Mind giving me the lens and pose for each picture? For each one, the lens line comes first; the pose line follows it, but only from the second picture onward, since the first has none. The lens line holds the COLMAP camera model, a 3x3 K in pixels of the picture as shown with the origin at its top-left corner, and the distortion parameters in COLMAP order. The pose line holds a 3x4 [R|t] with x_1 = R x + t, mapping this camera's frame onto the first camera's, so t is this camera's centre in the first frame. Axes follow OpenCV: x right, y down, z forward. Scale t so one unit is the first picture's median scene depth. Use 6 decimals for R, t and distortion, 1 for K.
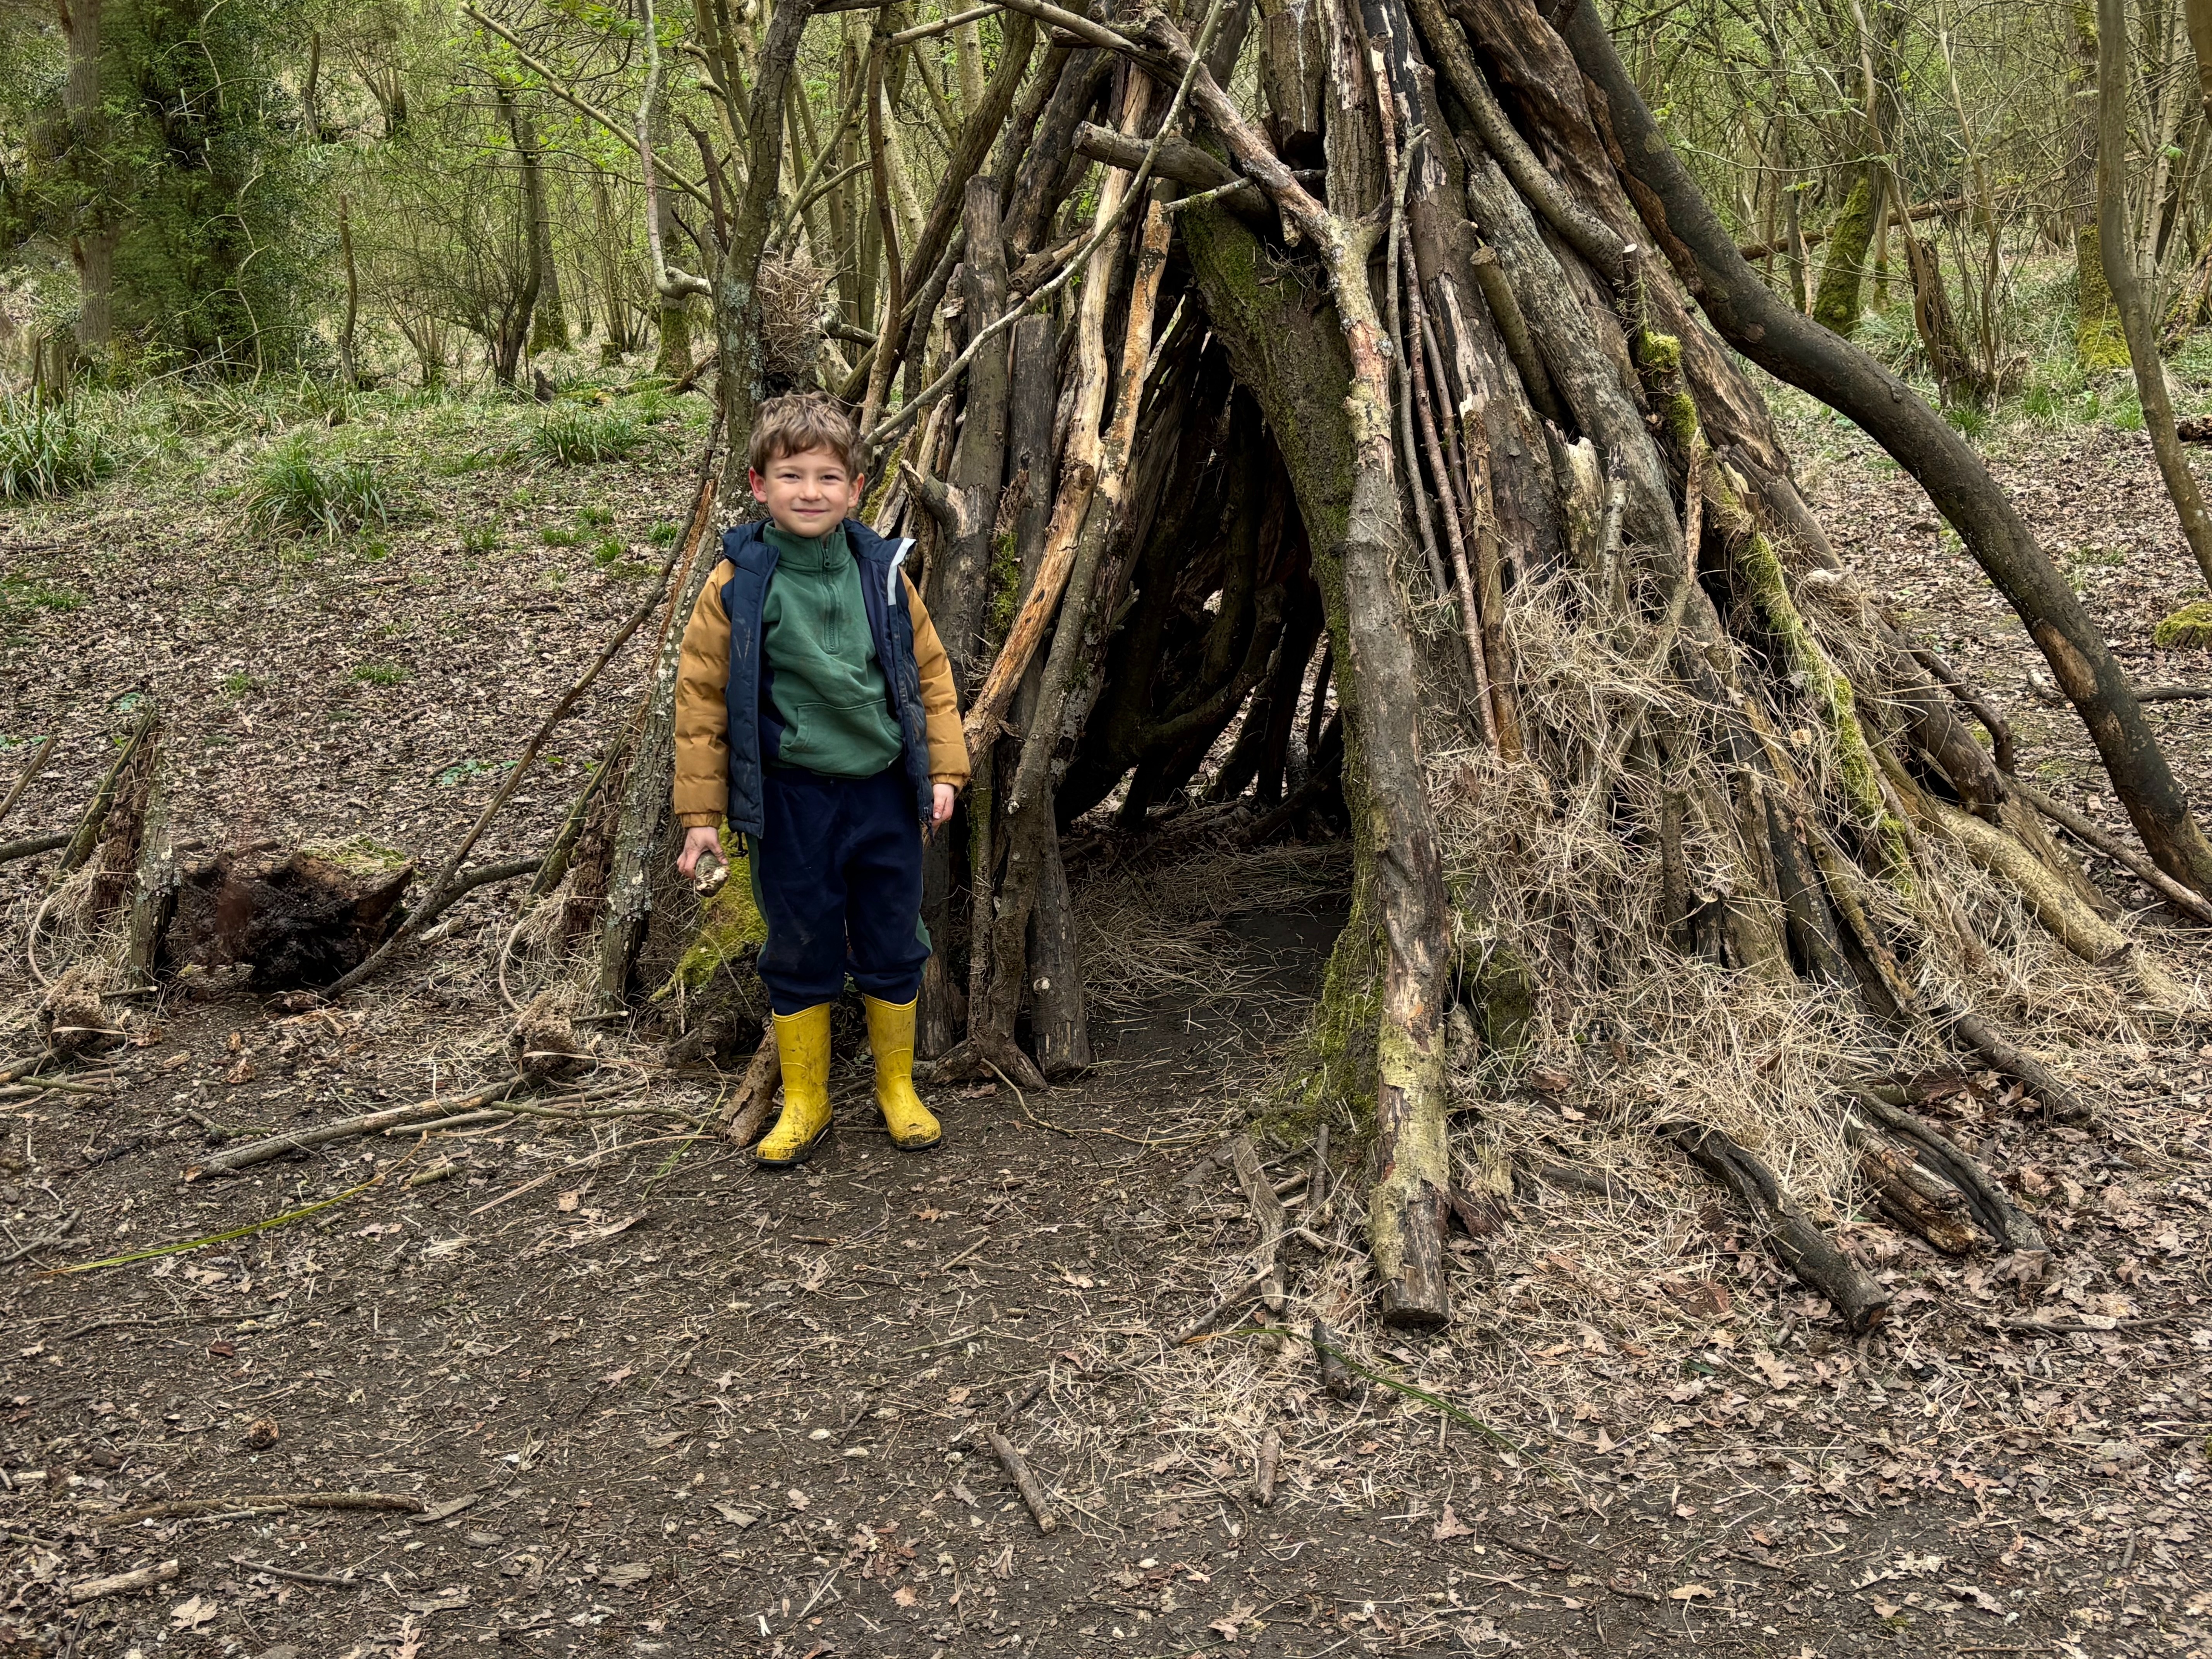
lens RADIAL K [[2379.5, 0, 1113.7], [0, 2379.5, 892.4], [0, 0, 1]] dist [0.113069, -0.401493]
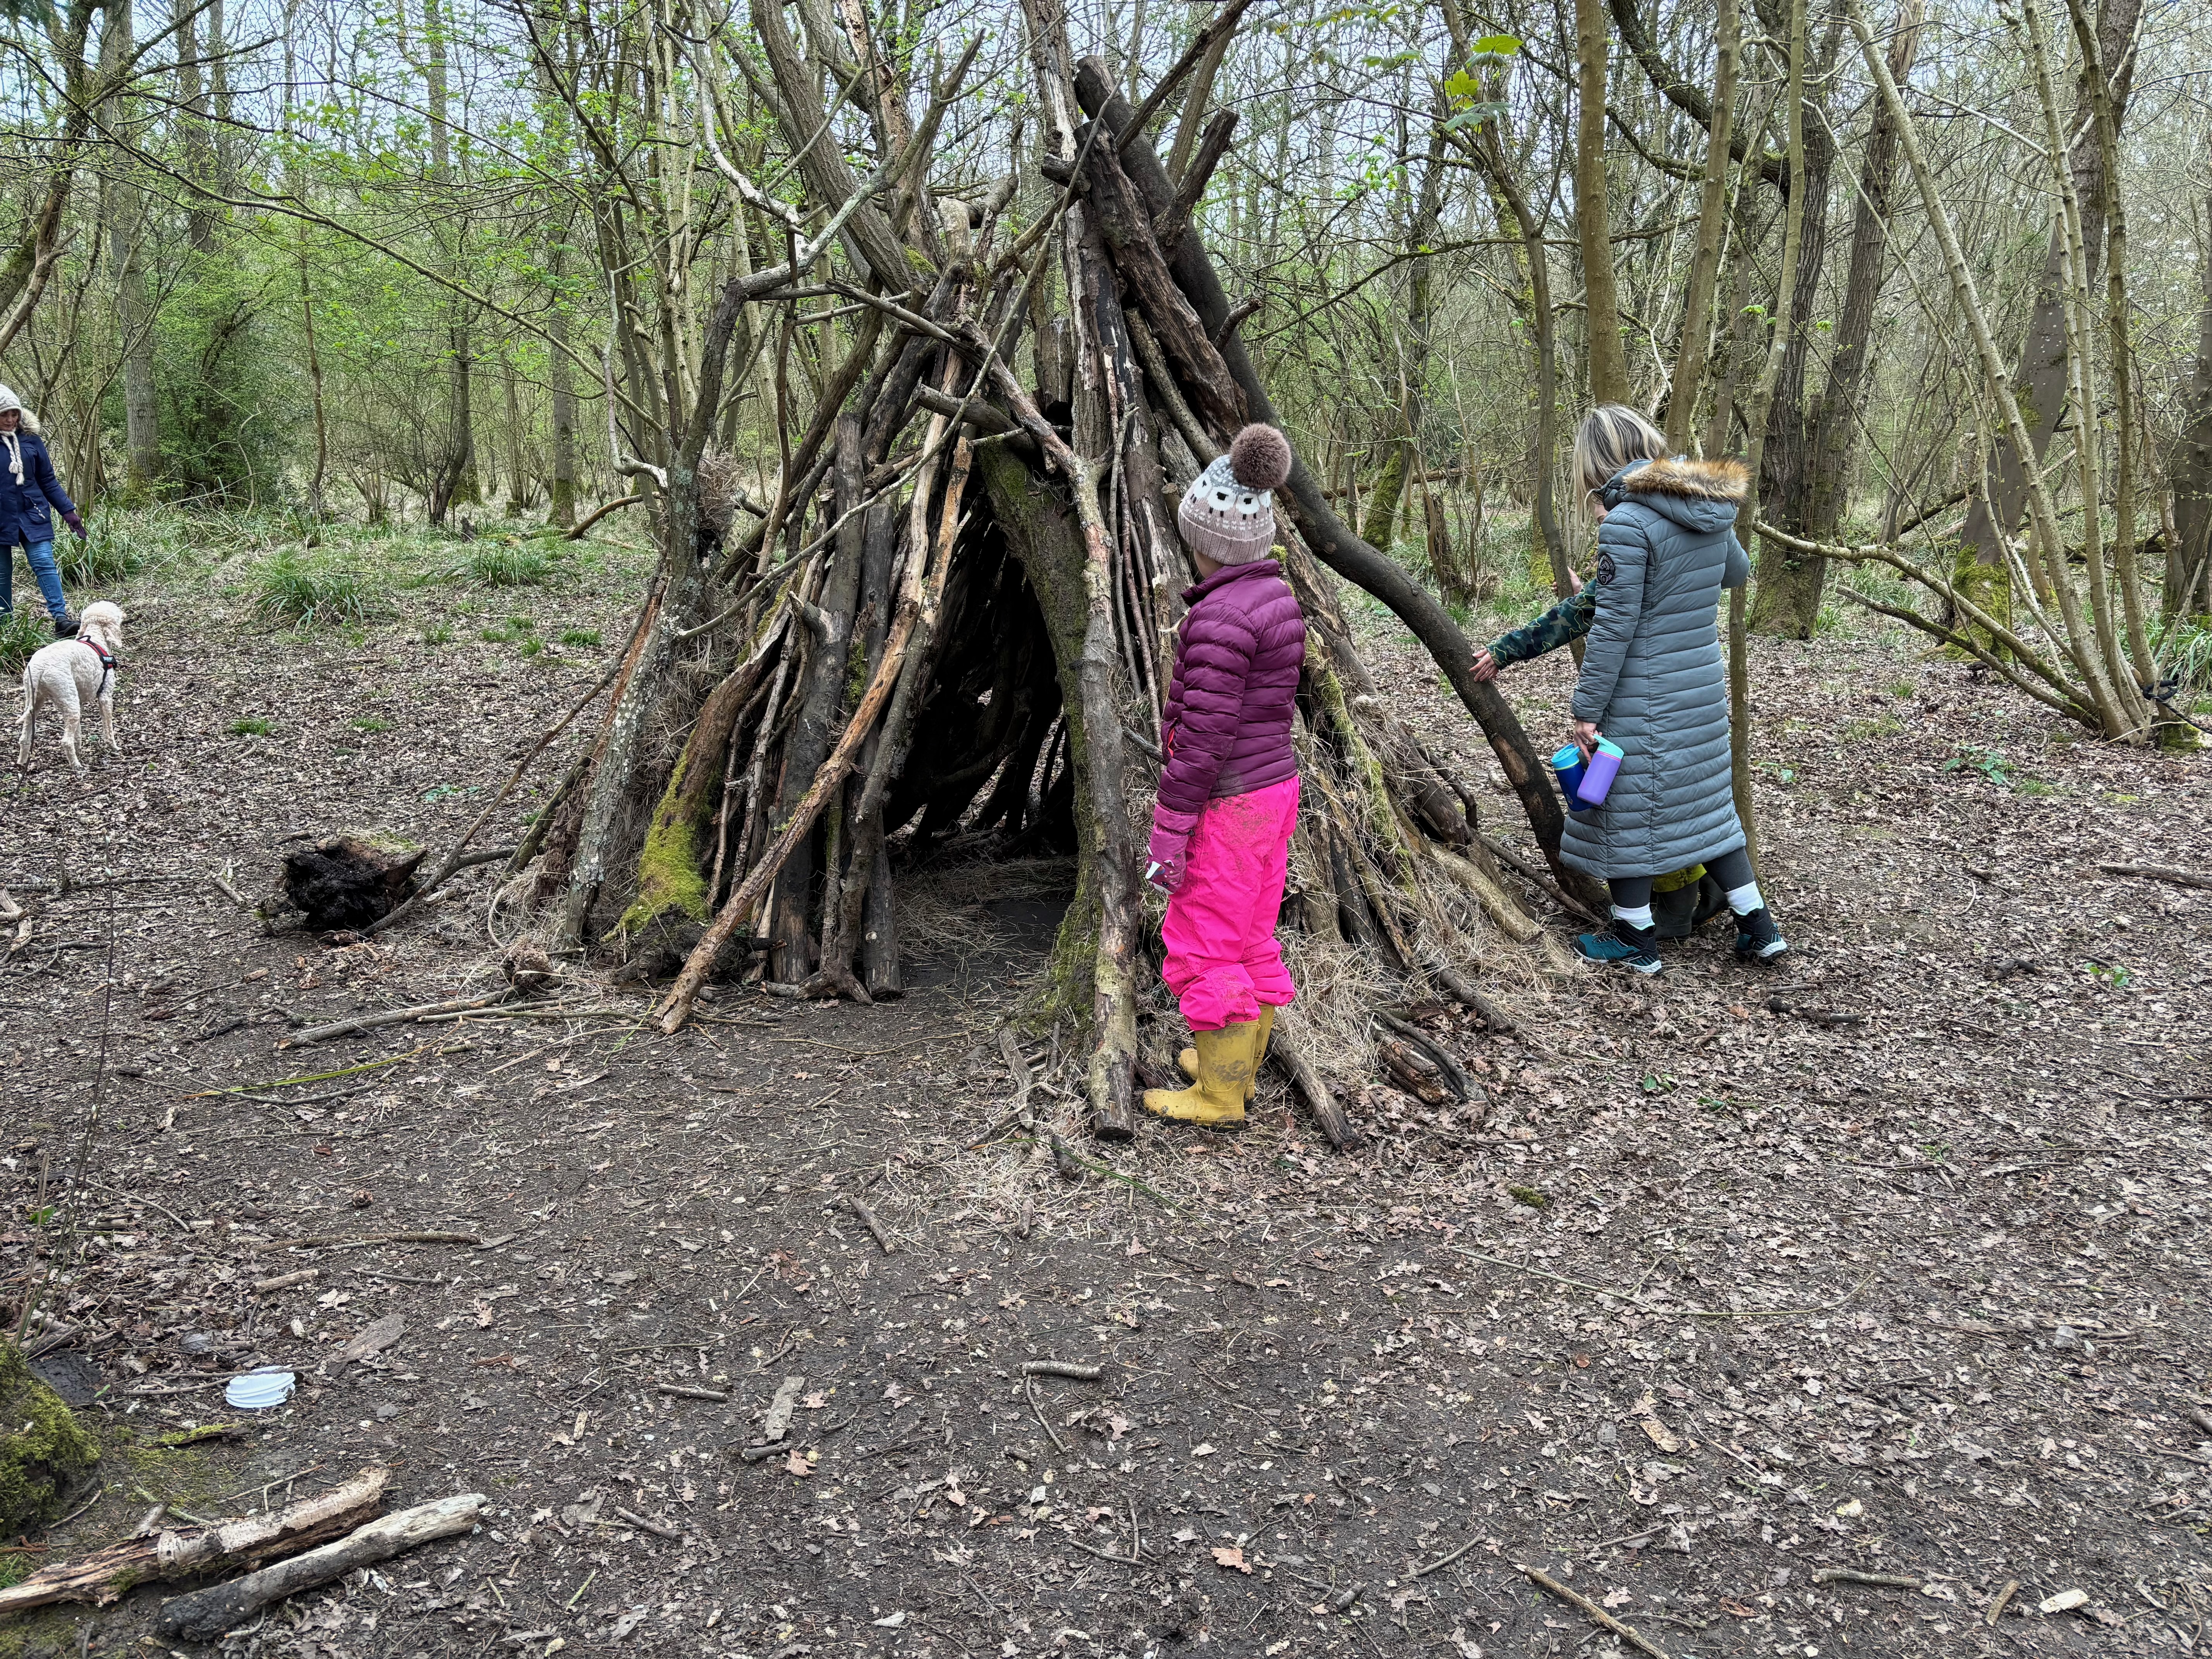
lens RADIAL K [[1675.2, 0, 1102.7], [0, 1675.2, 879.7], [0, 0, 1]] dist [0.059482, -0.109635]
pose [[0.989766, 0.038650, 0.137367, -0.033236], [-0.035519, 0.999052, -0.025175, 0.025015], [-0.138209, 0.020039, 0.990200, -0.098085]]
